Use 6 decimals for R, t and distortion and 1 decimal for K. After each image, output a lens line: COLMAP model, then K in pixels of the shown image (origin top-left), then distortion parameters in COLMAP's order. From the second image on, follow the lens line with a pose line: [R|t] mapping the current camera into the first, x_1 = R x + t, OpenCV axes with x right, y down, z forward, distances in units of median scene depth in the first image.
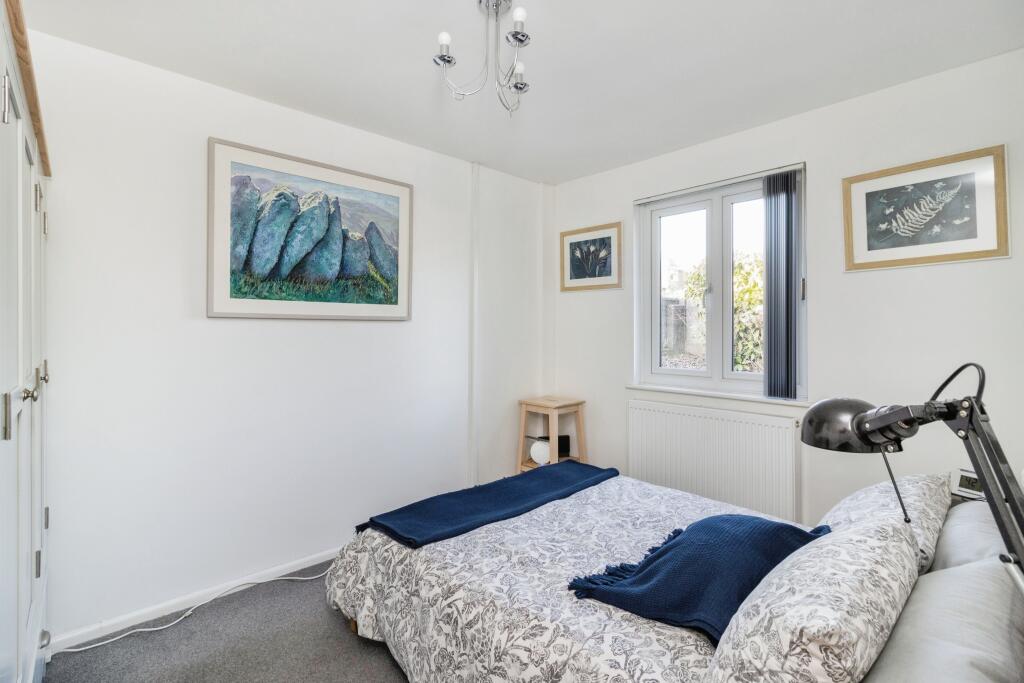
lens RADIAL K [[479.6, 0, 512.3], [0, 479.6, 326.4], [0, 0, 1]] dist [-0.001682, 0.000060]
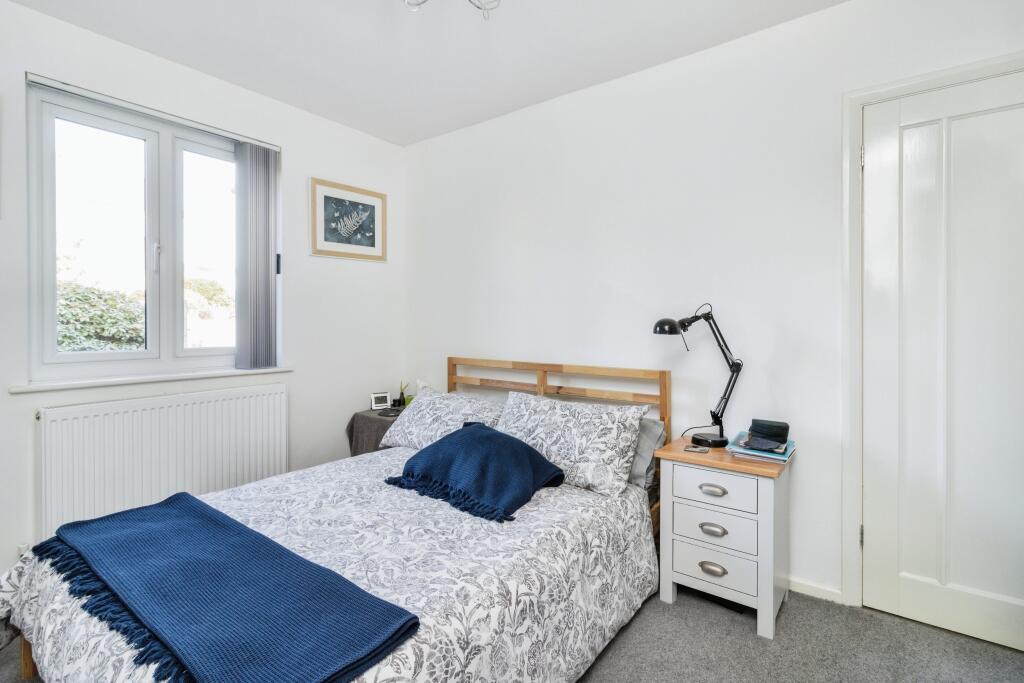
lens RADIAL K [[479.6, 0, 512.3], [0, 479.6, 326.4], [0, 0, 1]] dist [-0.001682, 0.000060]
pose [[-0.172532, -0.009081, 0.984962, -0.674333], [-0.008674, 0.999933, 0.007699, 0.061133], [-0.984966, -0.007216, -0.172599, 0.814178]]
